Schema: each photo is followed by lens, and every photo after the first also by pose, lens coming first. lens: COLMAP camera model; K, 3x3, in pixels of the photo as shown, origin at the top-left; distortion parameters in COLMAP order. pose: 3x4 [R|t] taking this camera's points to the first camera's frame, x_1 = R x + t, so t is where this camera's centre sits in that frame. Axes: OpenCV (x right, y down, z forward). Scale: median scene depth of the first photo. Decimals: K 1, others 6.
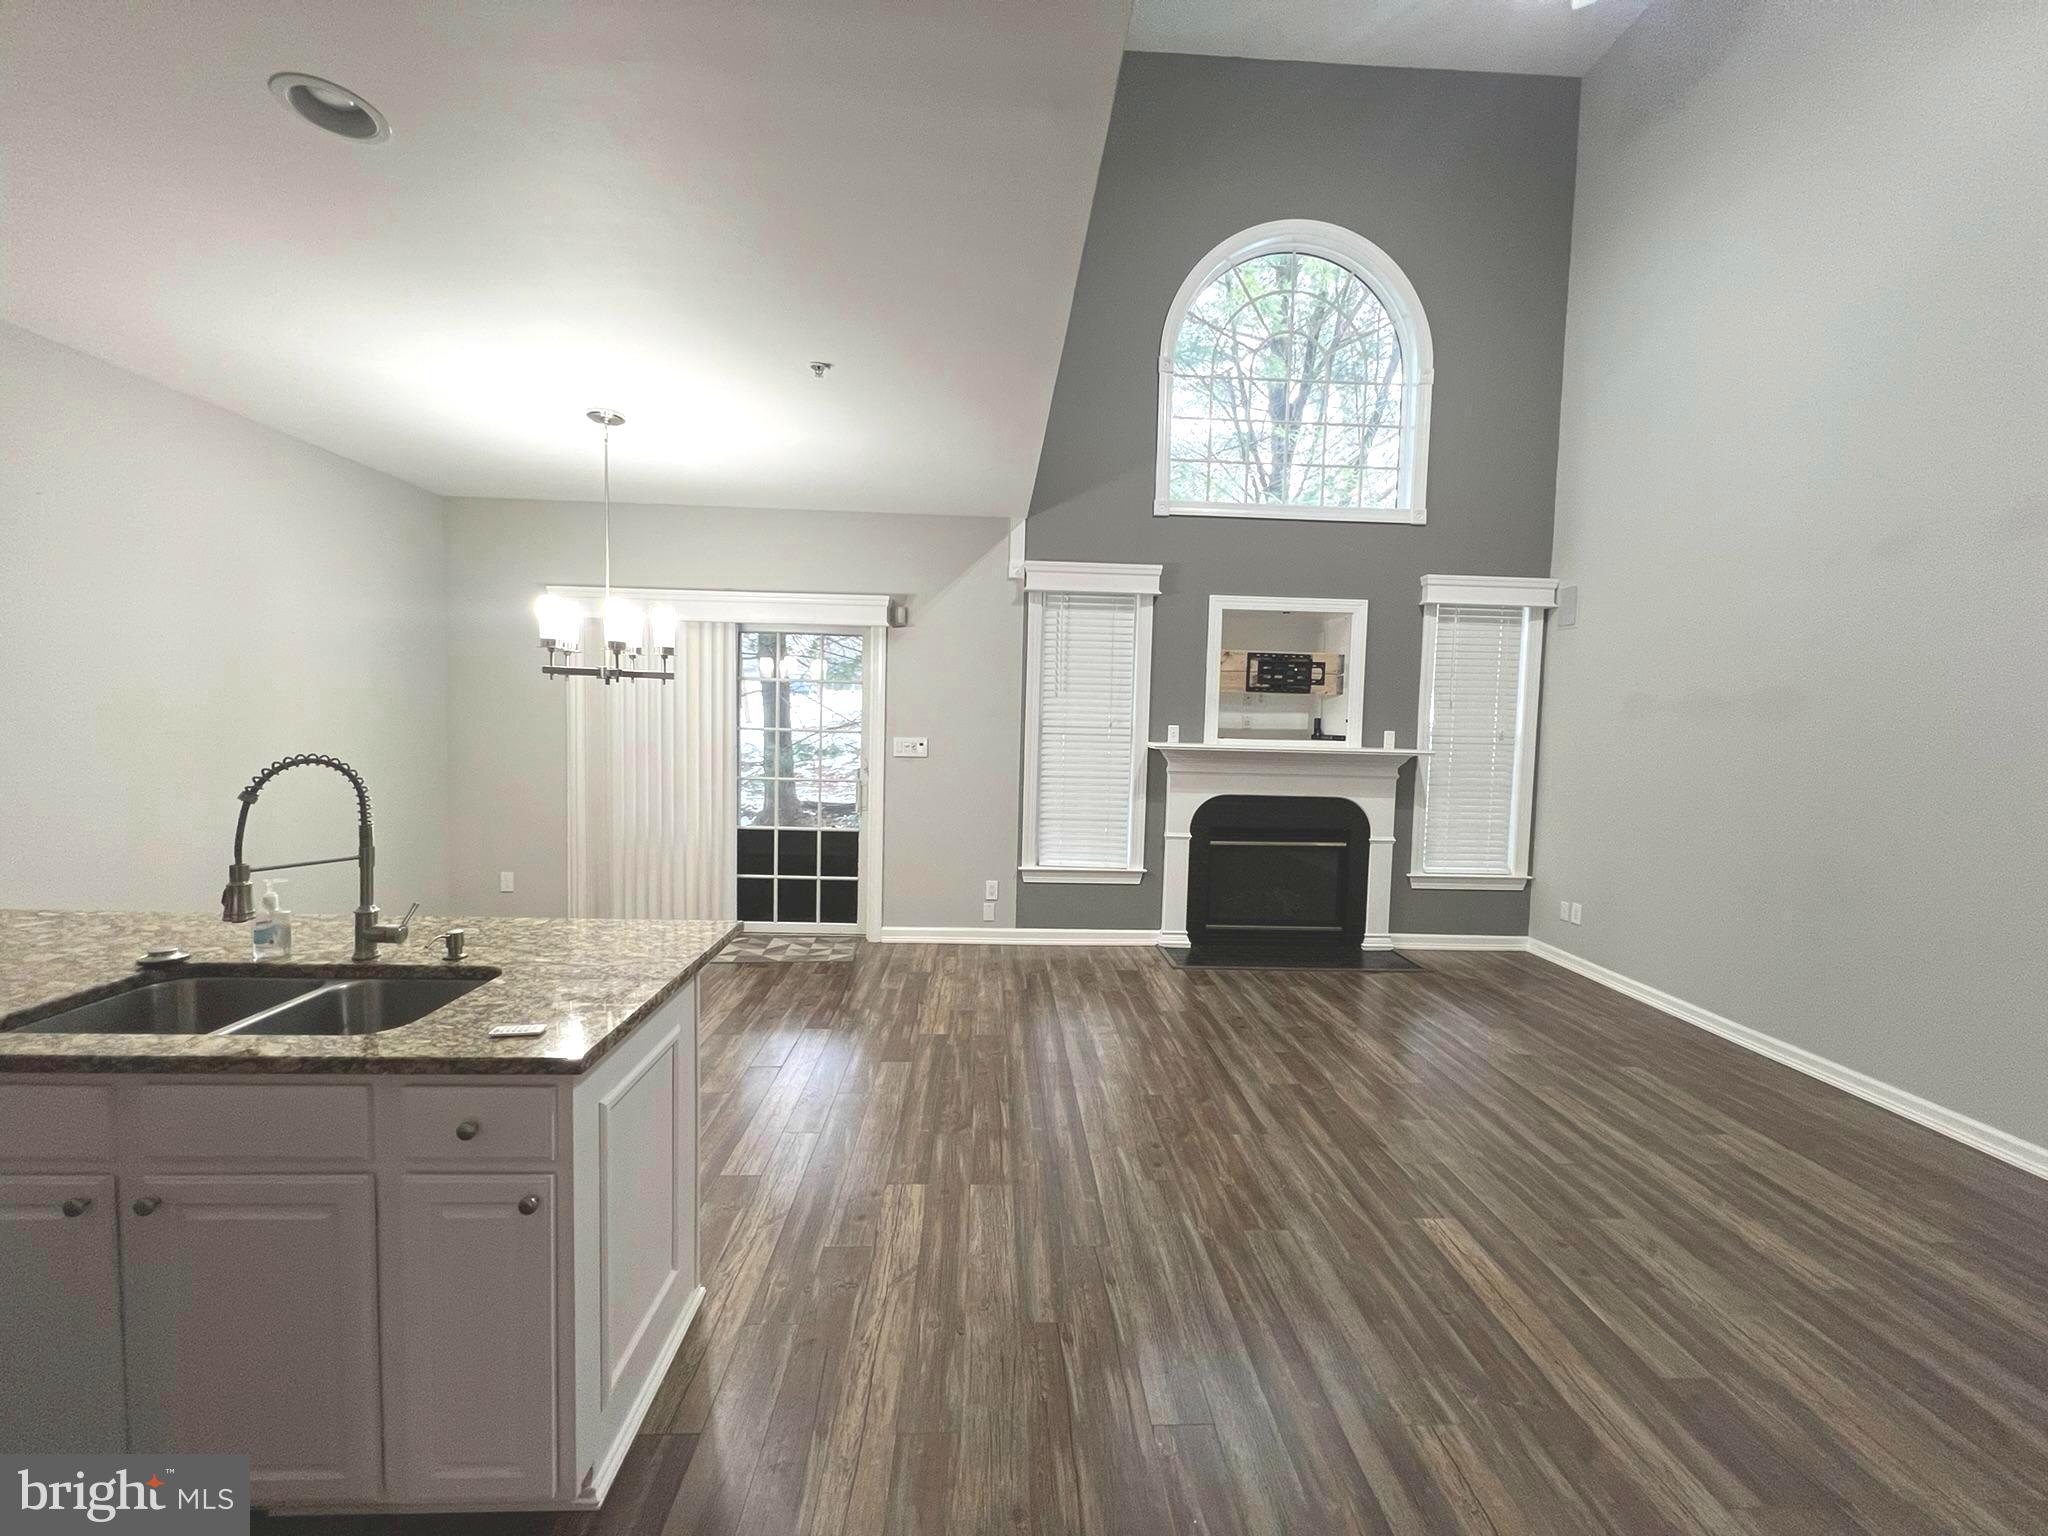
lens RADIAL K [[815.1, 0, 1025.8], [0, 815.1, 763.5], [0, 0, 1]] dist [-0.002332, 0.000544]
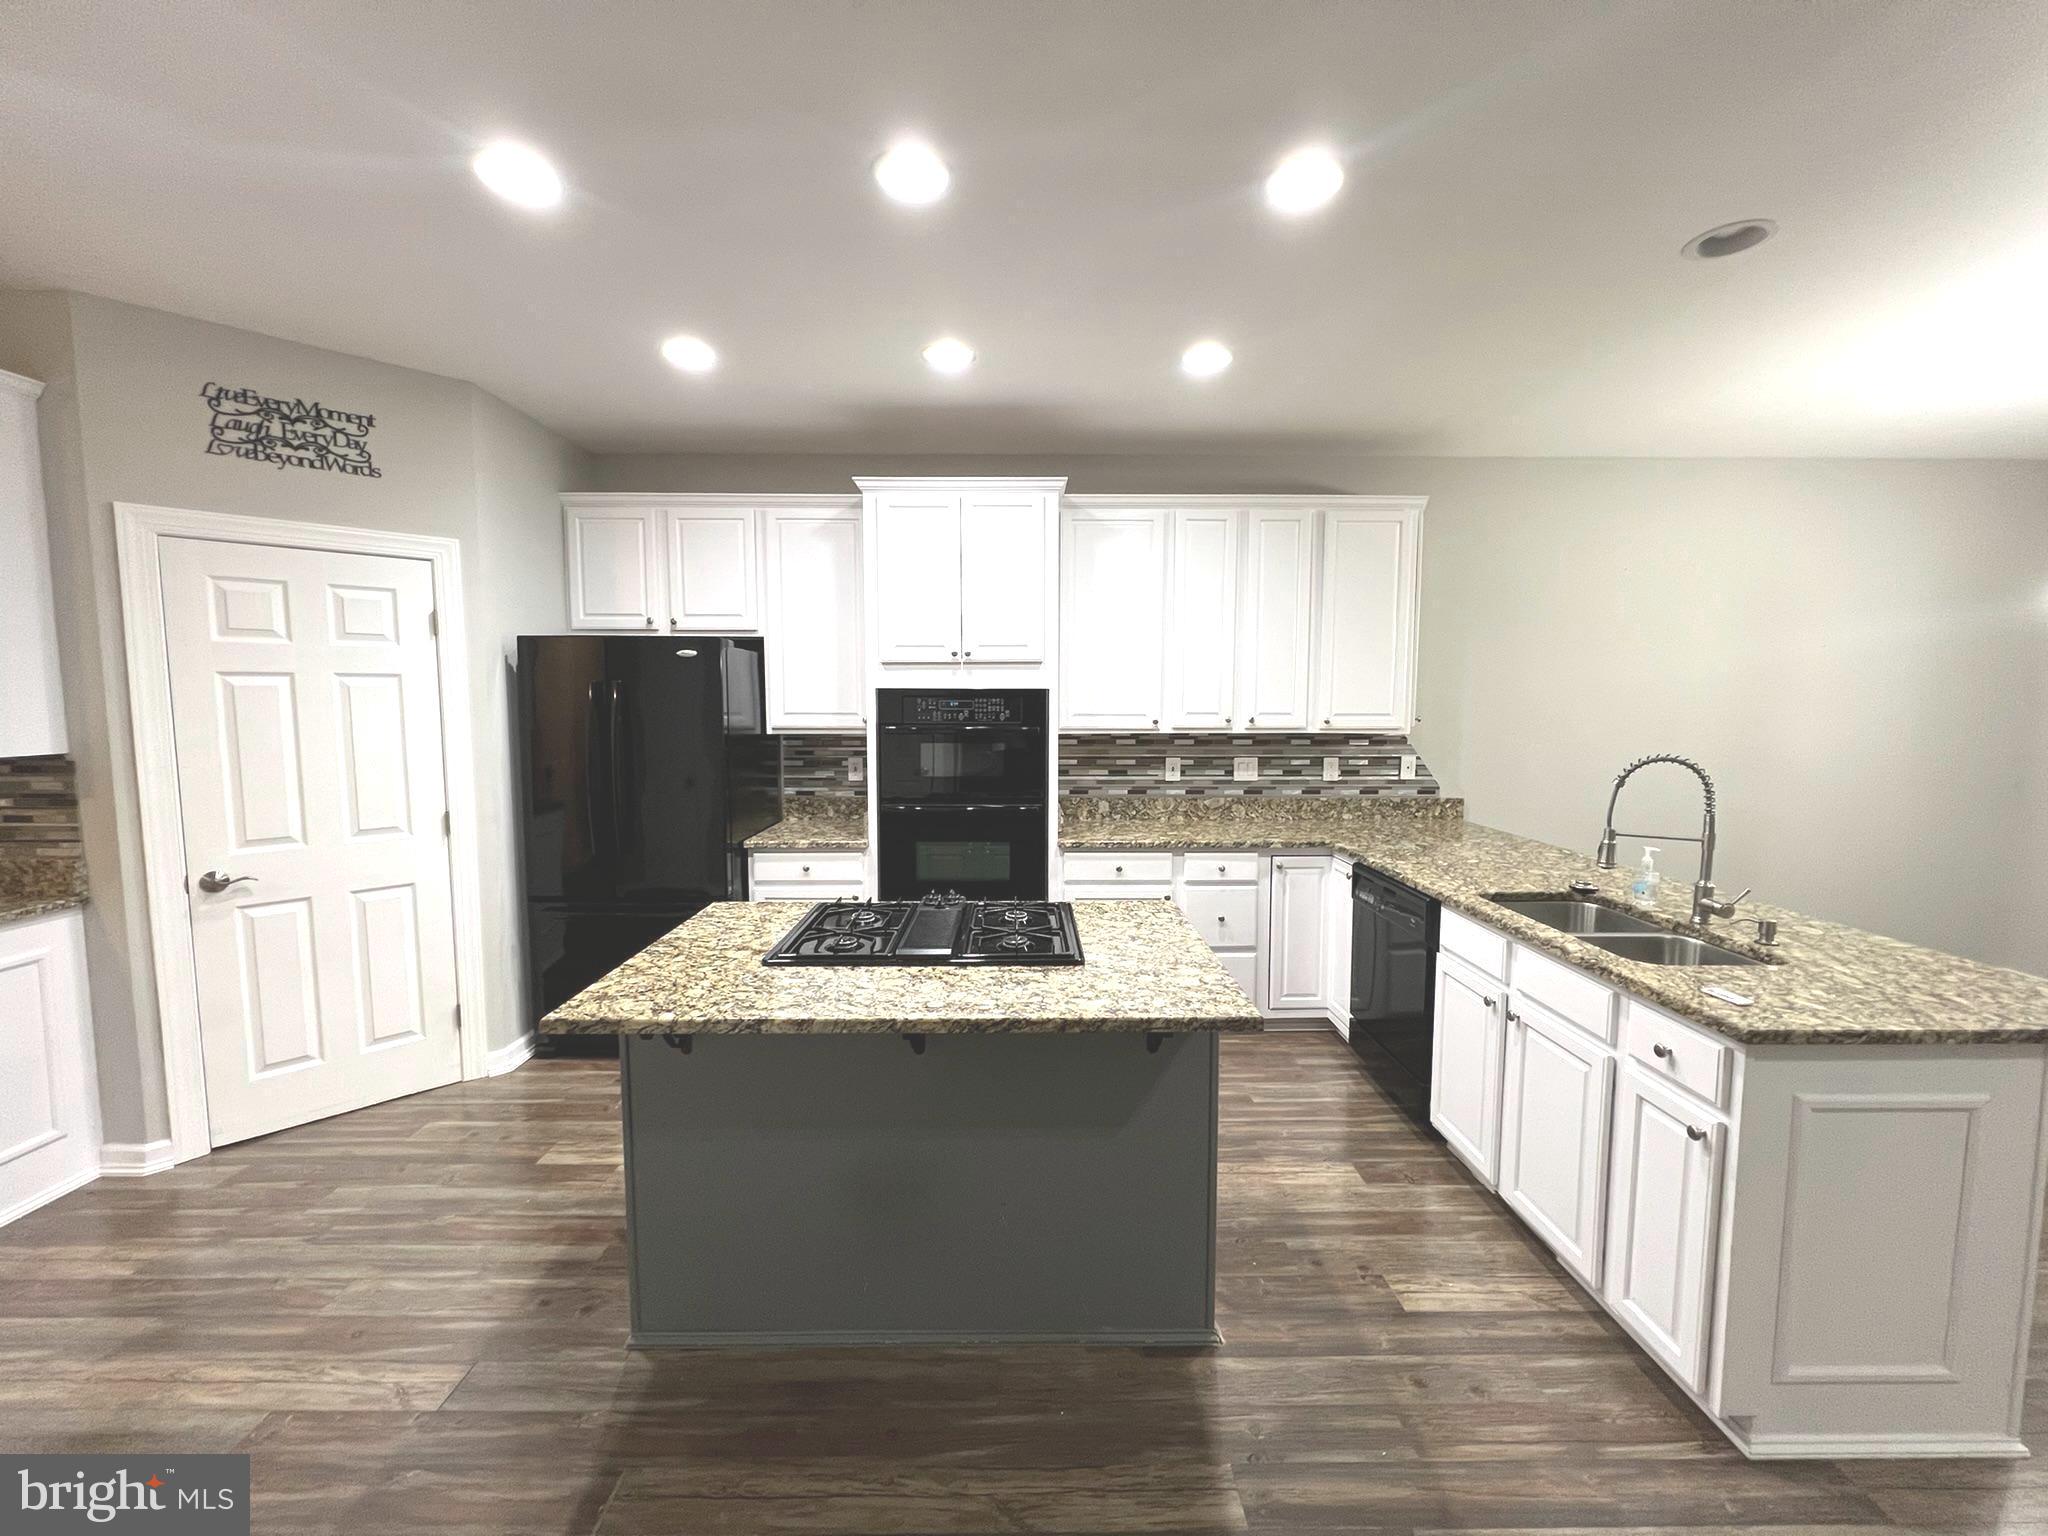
lens RADIAL K [[818.3, 0, 1024.1], [0, 818.3, 762.3], [0, 0, 1]] dist [-0.002751, 0.000598]
pose [[-0.037925, 0.051666, -0.997944, 0.157543], [-0.060370, 0.996720, 0.053897, -0.002477], [0.997455, 0.062290, -0.034682, 0.004295]]
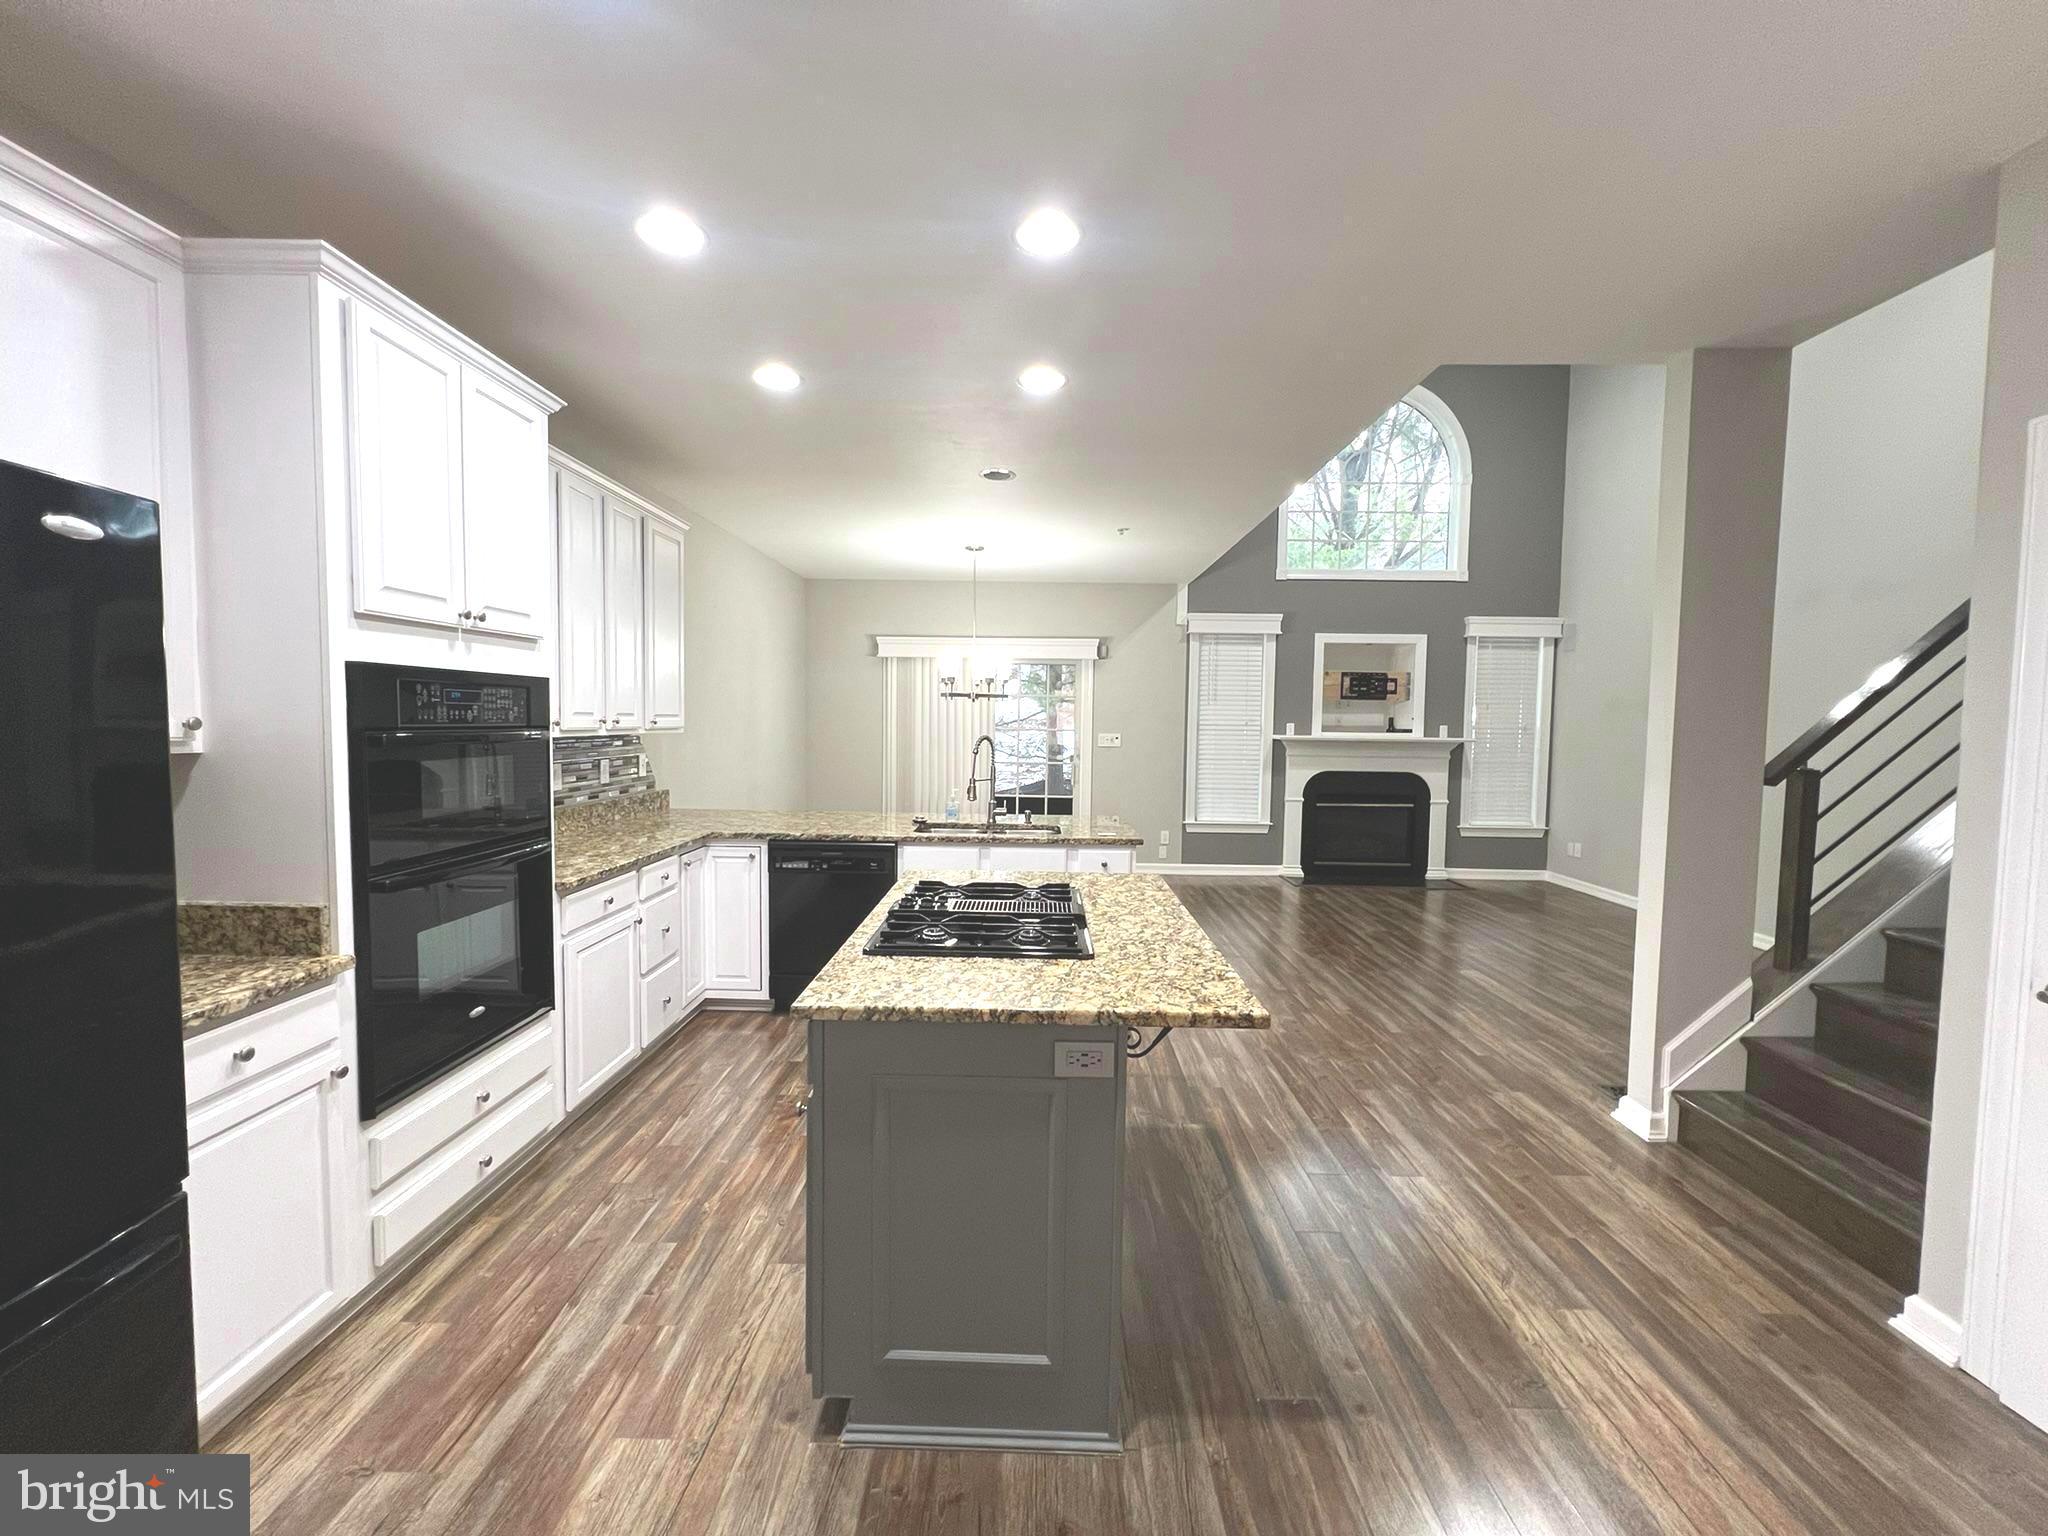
lens RADIAL K [[818.3, 0, 1023.6], [0, 818.3, 762.4], [0, 0, 1]] dist [-0.002751, 0.000598]
pose [[0.998069, -0.008068, -0.061586, -0.203971], [0.007654, 0.999946, -0.006959, 0.029175], [0.061639, 0.006475, 0.998078, -0.483252]]
